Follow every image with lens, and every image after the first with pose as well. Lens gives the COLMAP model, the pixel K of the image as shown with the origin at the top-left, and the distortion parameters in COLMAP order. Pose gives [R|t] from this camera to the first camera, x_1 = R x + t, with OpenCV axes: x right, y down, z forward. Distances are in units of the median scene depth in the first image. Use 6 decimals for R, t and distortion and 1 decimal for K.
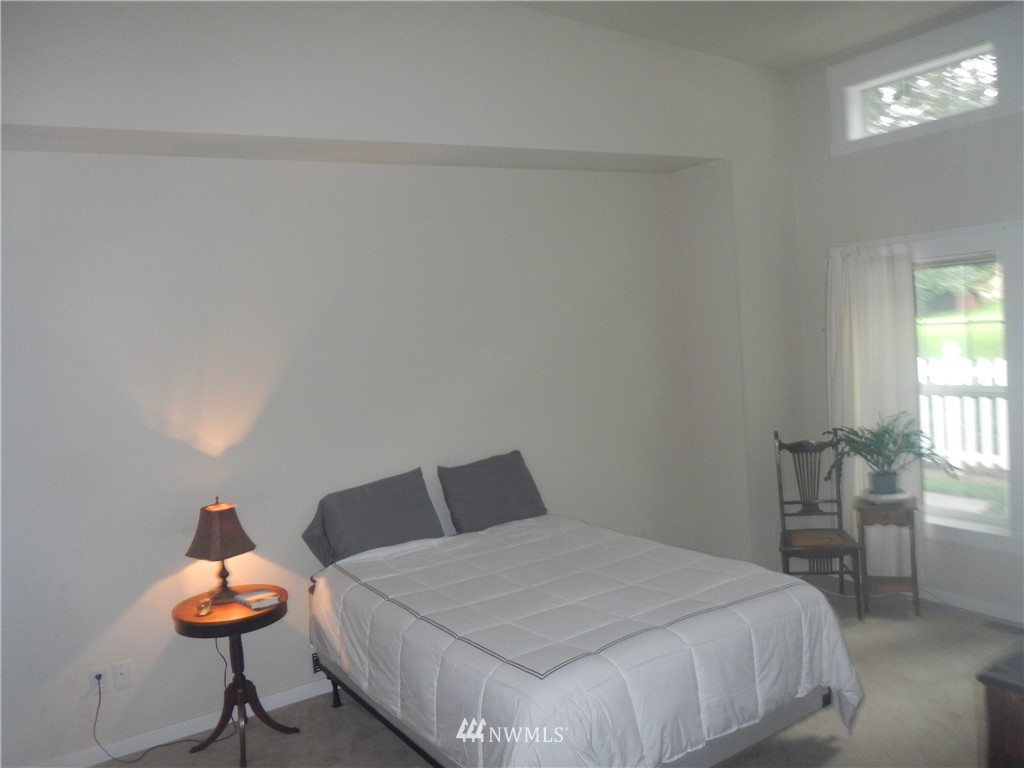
lens RADIAL K [[825.8, 0, 512.0], [0, 825.8, 384.0], [0, 0, 1]] dist [0.057376, 0.003320]
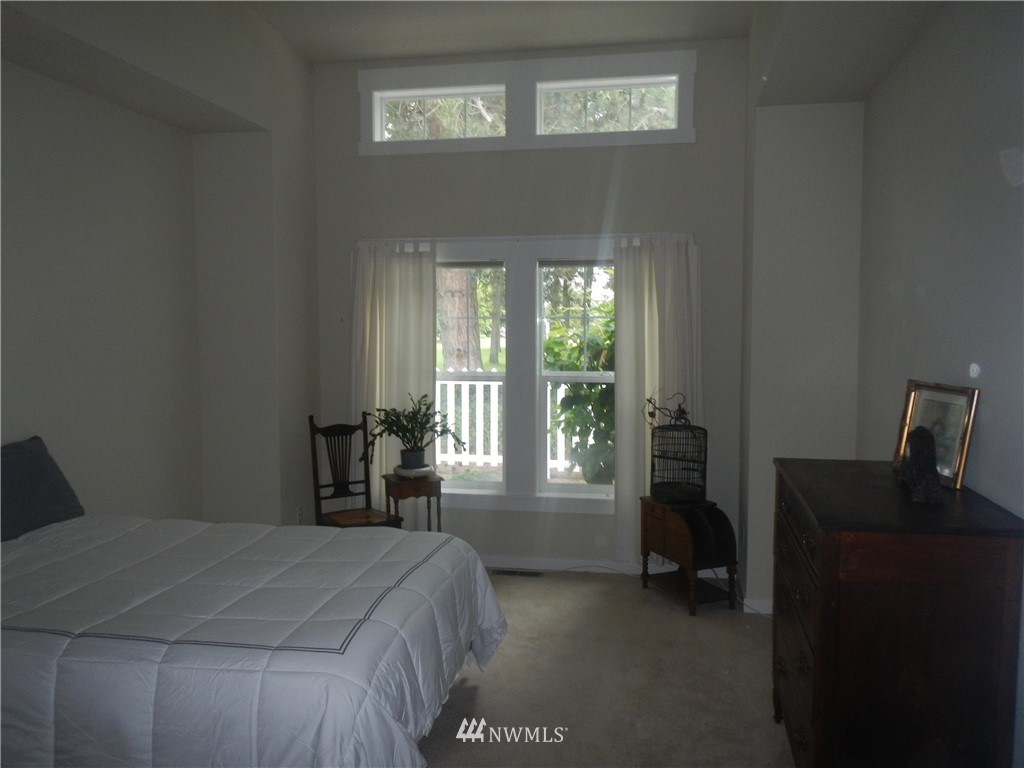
lens RADIAL K [[840.9, 0, 512.0], [0, 840.9, 384.0], [0, 0, 1]] dist [0.008825, 0.003312]
pose [[0.699518, 0.027228, 0.714096, -0.241367], [-0.004781, 0.999430, -0.033424, 0.055244], [-0.714599, 0.019966, 0.699250, 0.137831]]
